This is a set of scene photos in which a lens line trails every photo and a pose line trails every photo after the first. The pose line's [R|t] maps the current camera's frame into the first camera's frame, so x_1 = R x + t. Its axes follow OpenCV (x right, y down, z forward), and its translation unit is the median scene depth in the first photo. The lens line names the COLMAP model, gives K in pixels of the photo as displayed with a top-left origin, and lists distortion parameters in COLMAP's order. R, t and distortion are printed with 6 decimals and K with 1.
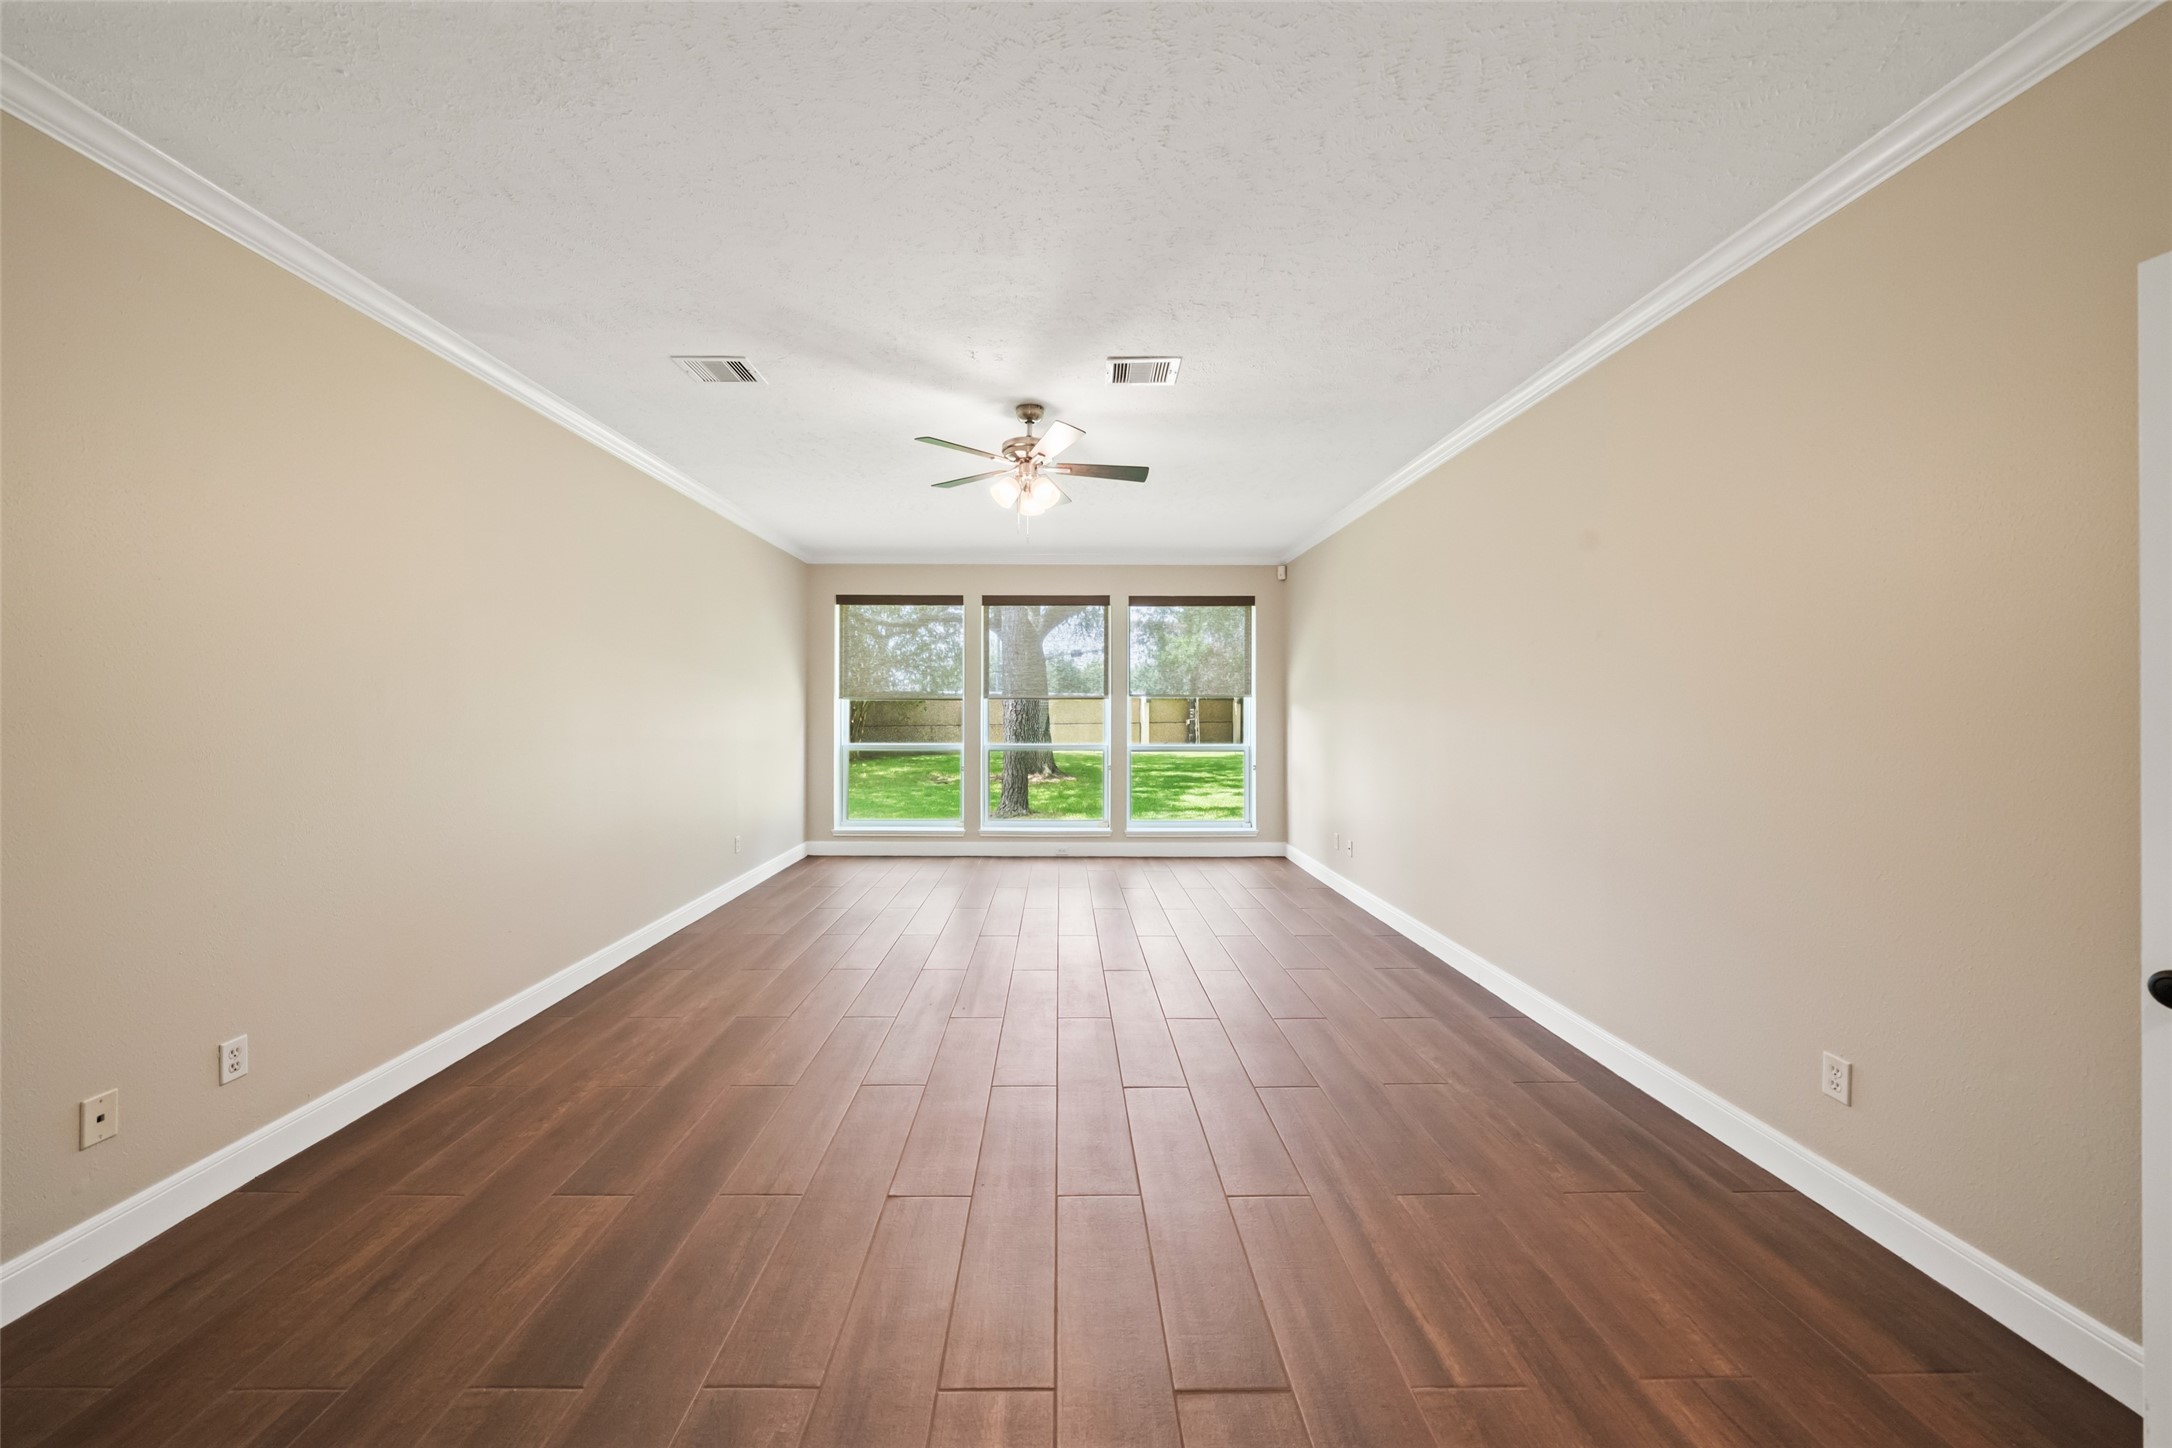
lens RADIAL K [[747.1, 0, 1043.0], [0, 747.1, 708.9], [0, 0, 1]] dist [-0.007327, 0.000274]
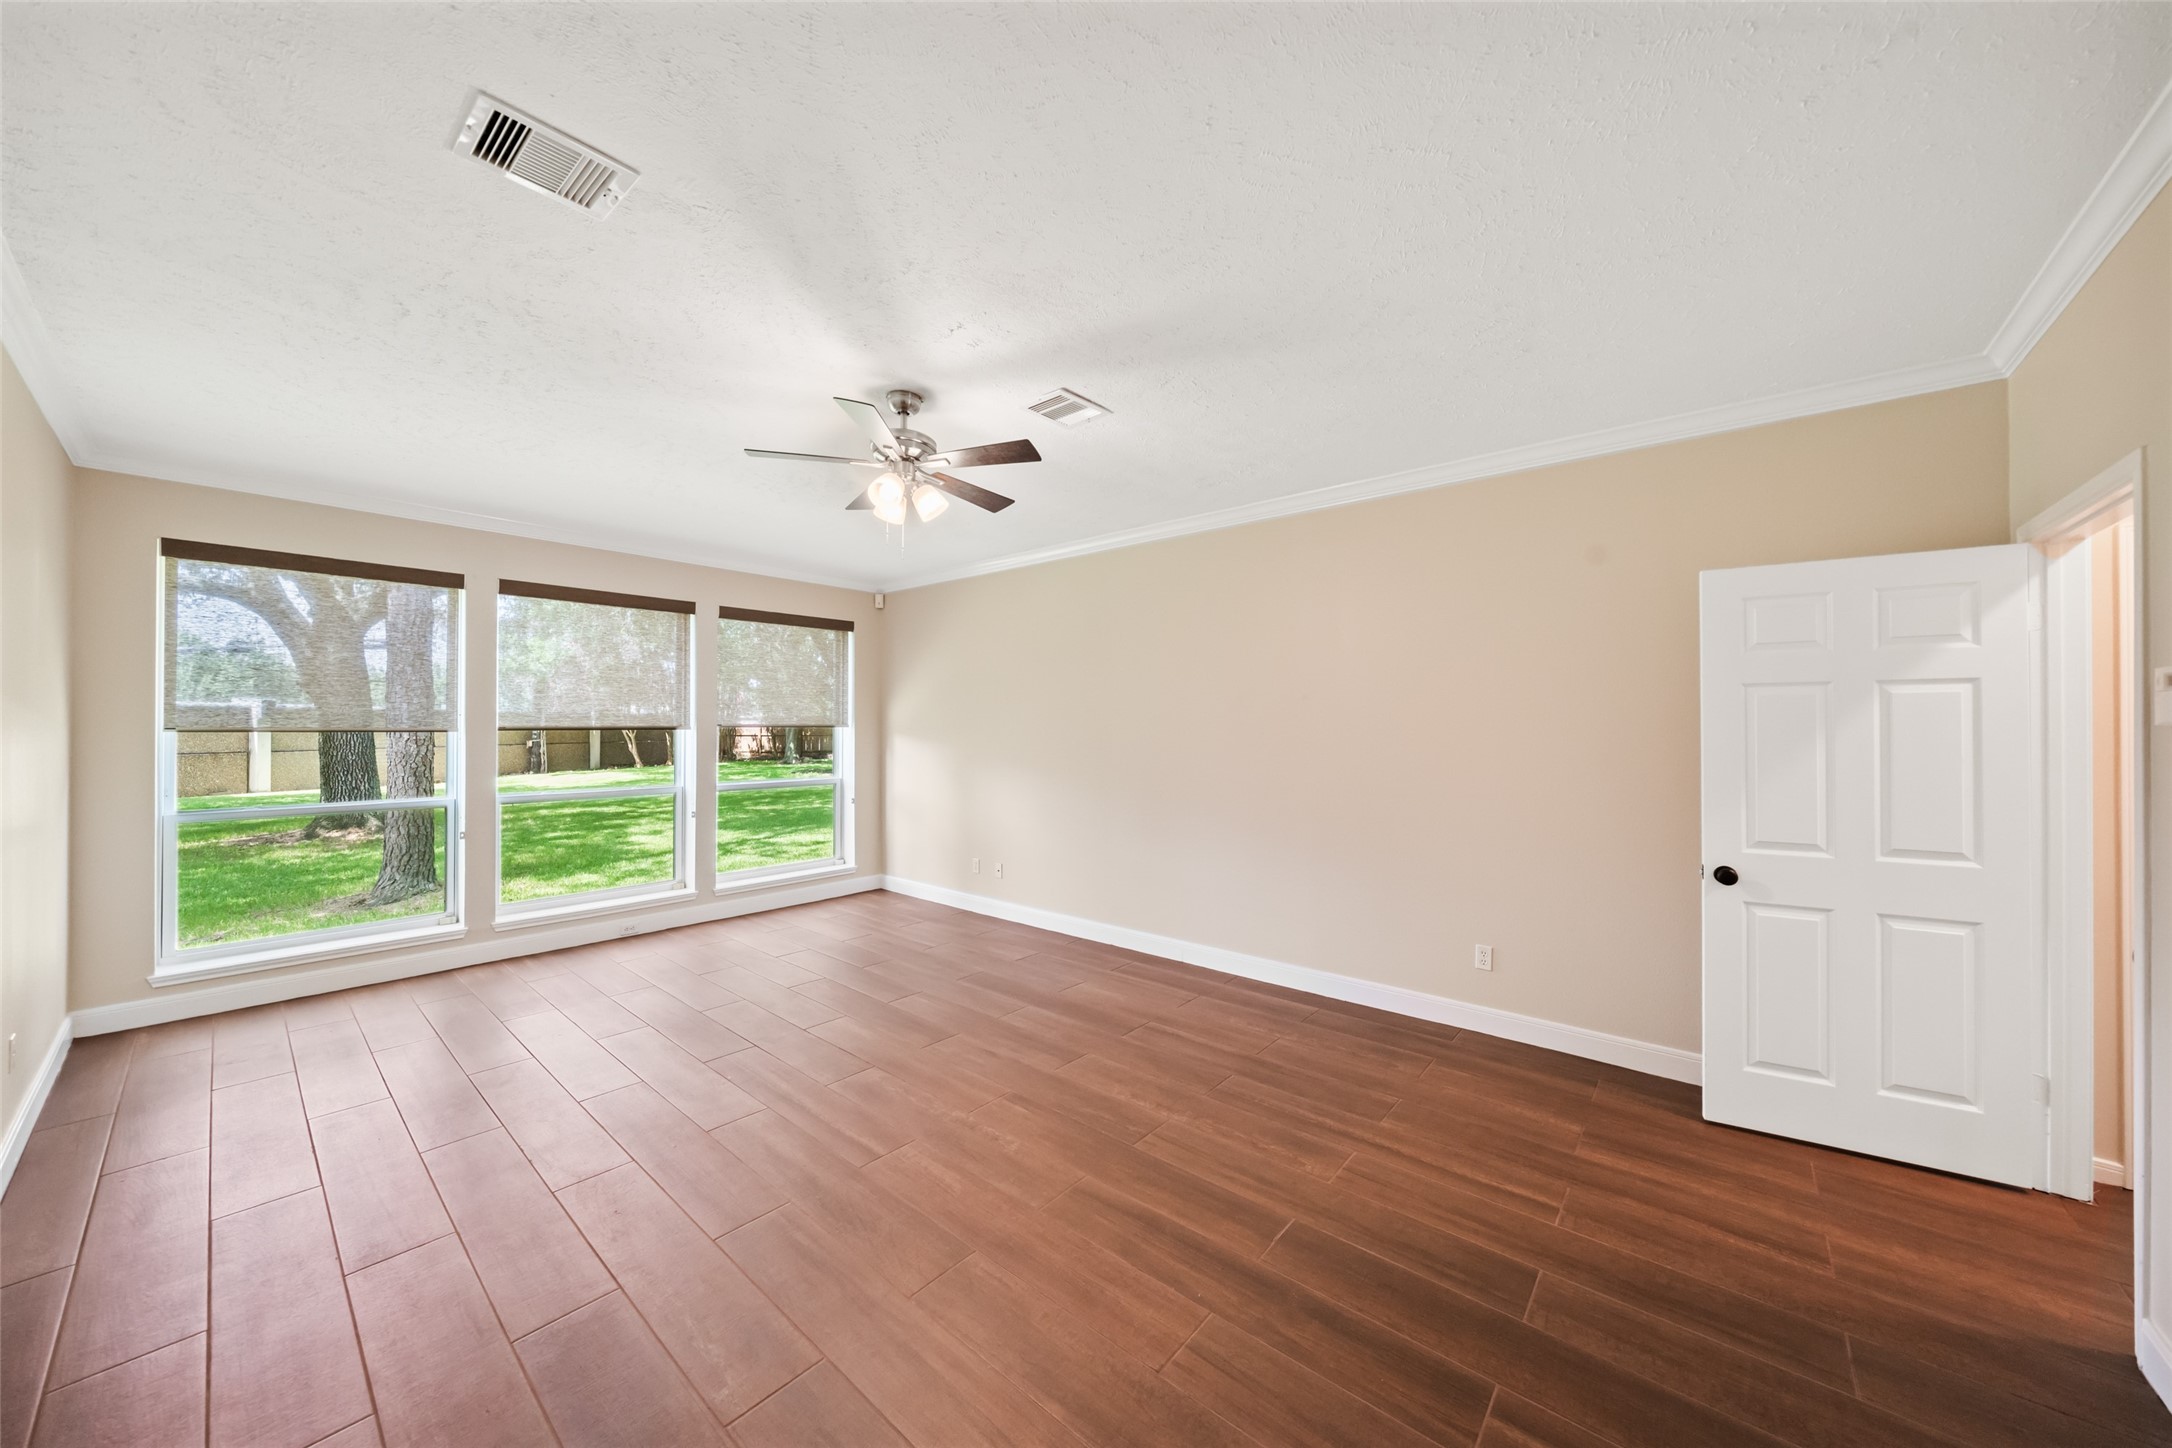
lens RADIAL K [[747.1, 0, 1079.7], [0, 747.1, 723.9], [0, 0, 1]] dist [-0.007327, 0.000274]
pose [[0.646471, 0.001107, 0.762938, -0.262937], [-0.000007, 0.999999, -0.001446, -0.018834], [-0.762939, 0.000930, 0.646470, 0.159683]]
